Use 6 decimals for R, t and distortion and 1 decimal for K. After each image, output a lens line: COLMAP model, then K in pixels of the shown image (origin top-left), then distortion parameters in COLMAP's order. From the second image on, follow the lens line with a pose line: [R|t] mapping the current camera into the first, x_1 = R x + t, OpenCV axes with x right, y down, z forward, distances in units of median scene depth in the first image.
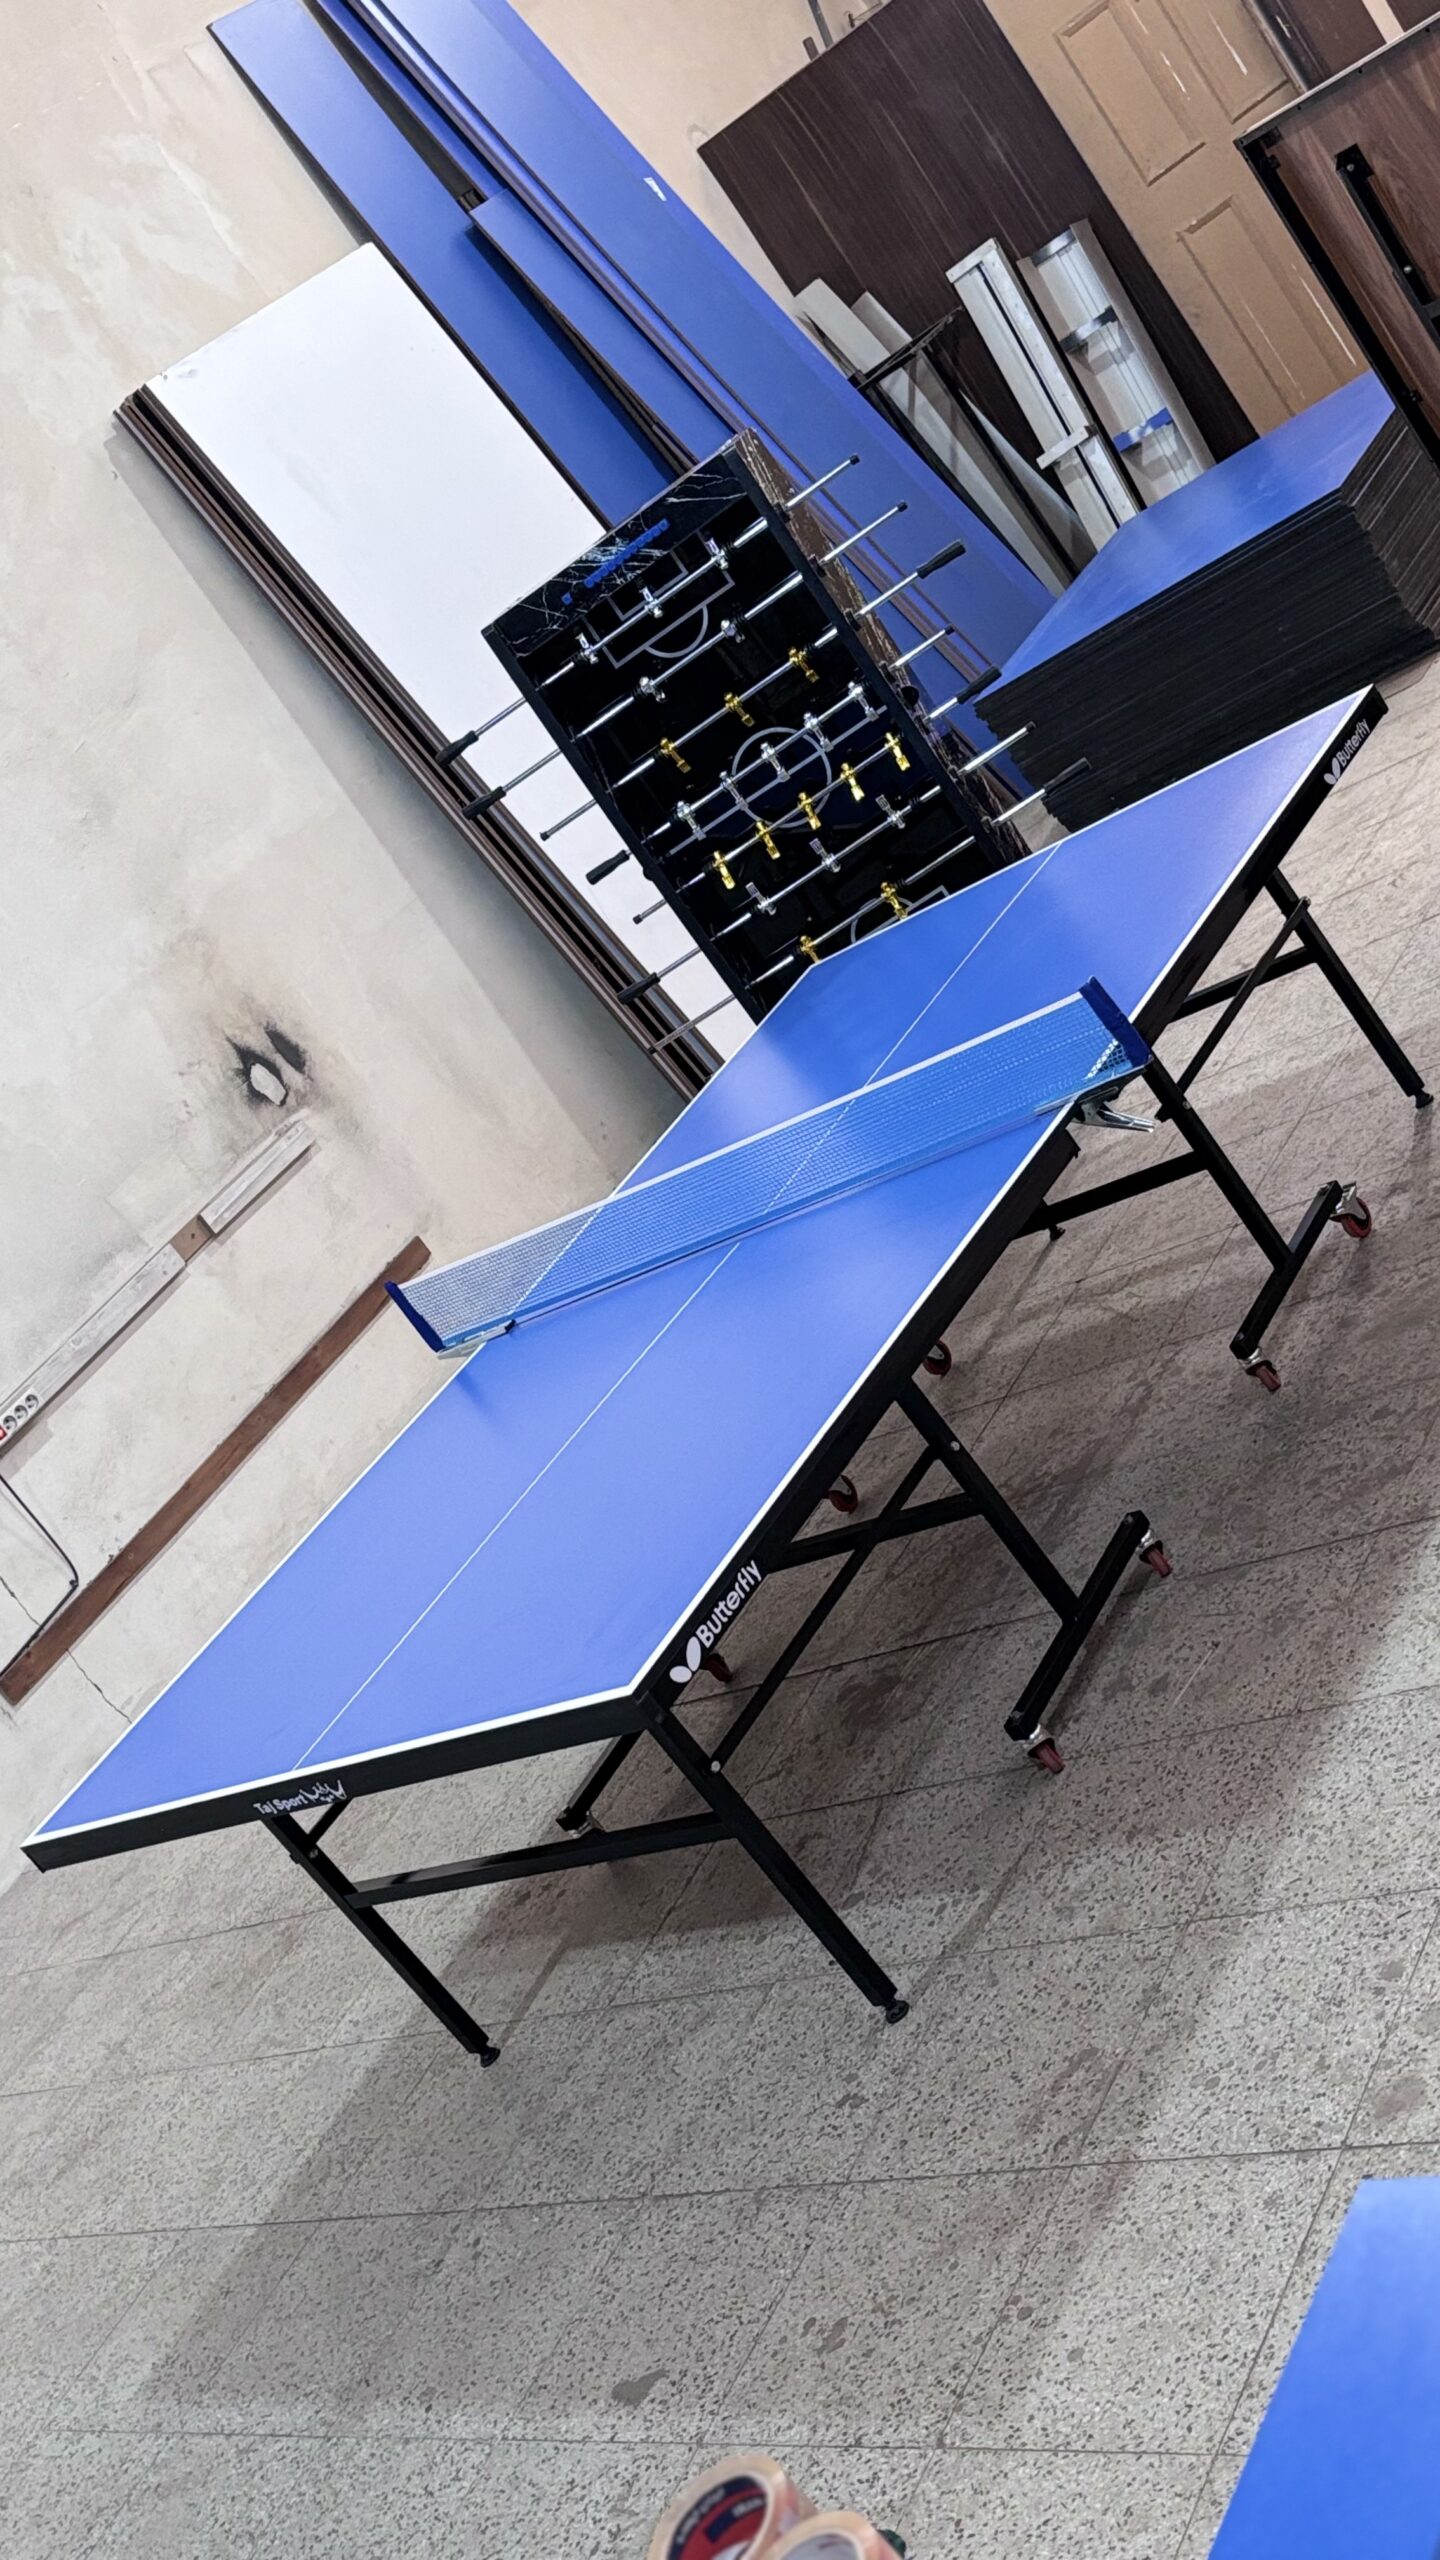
lens RADIAL K [[2877.2, 0, 720.0], [0, 2877.2, 1280.0], [0, 0, 1]] dist [0.207997, -0.814724]
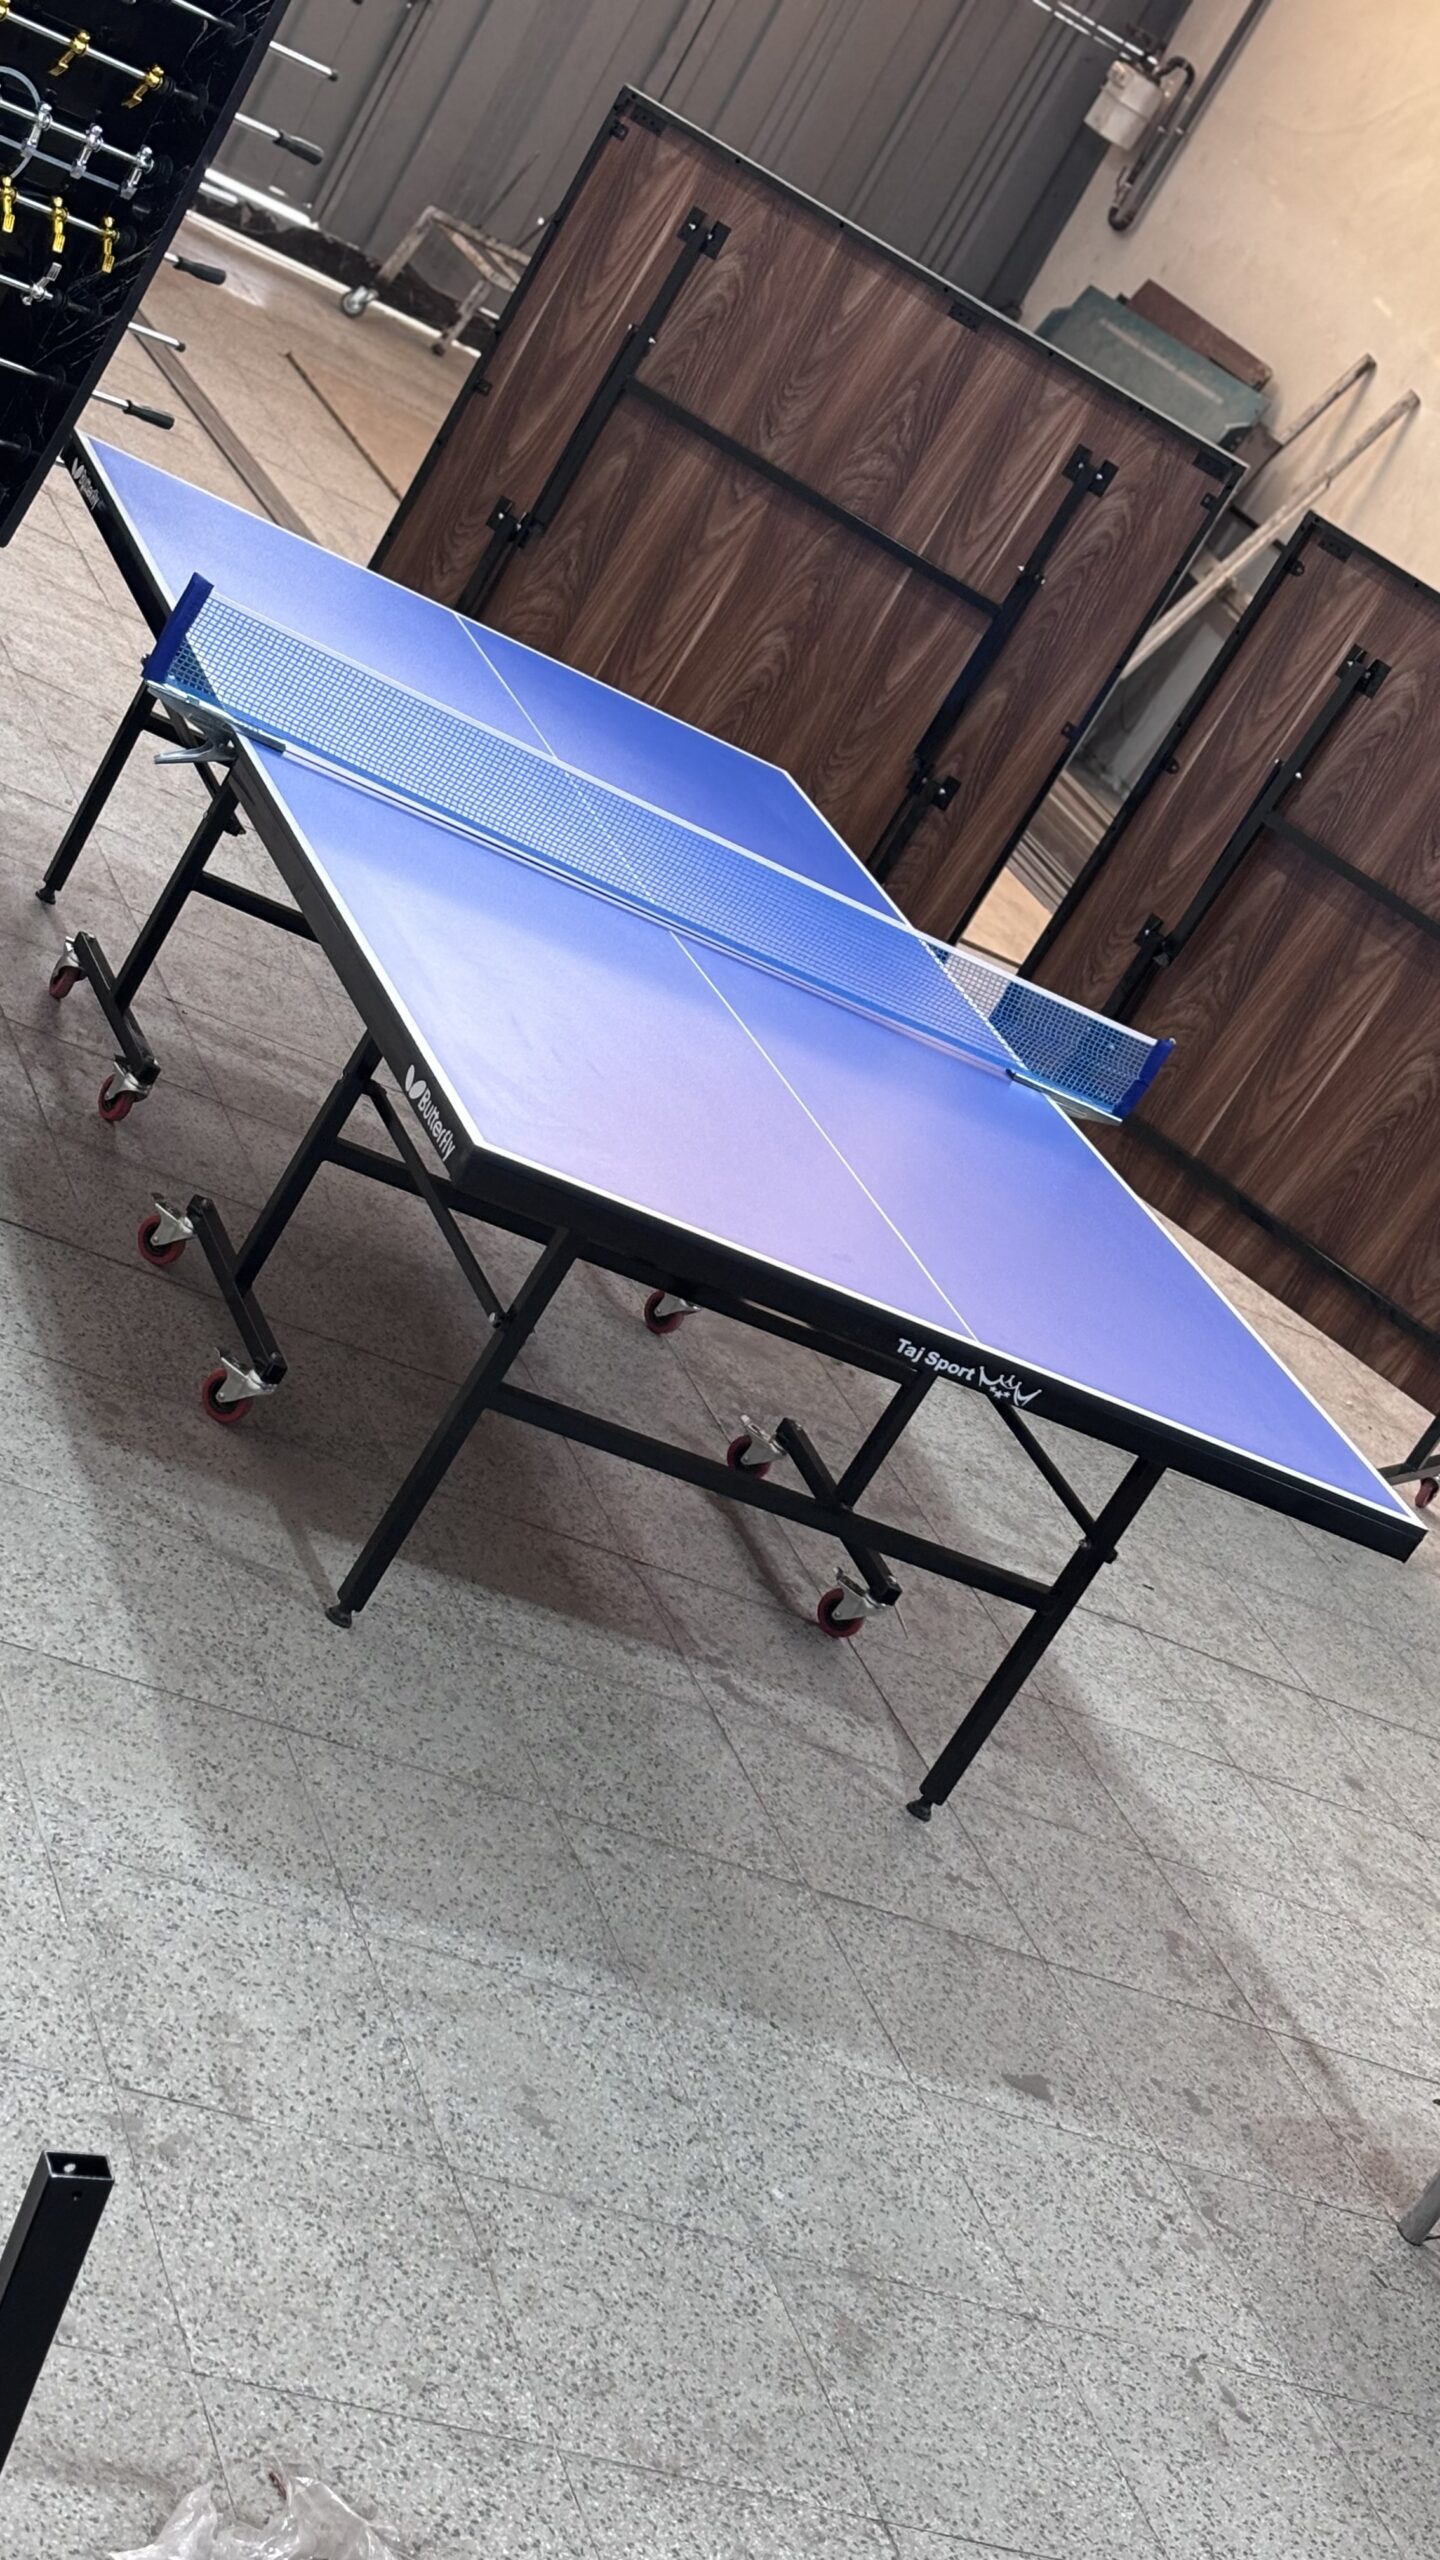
lens RADIAL K [[3907.5, 0, 723.6], [0, 3907.5, 1380.9], [0, 0, 1]] dist [0.193583, -0.850437]
pose [[0.109815, 0.444520, 0.889012, -0.848243], [-0.424800, 0.829609, -0.362344, 0.450647], [-0.898602, -0.337861, 0.279935, 0.506691]]
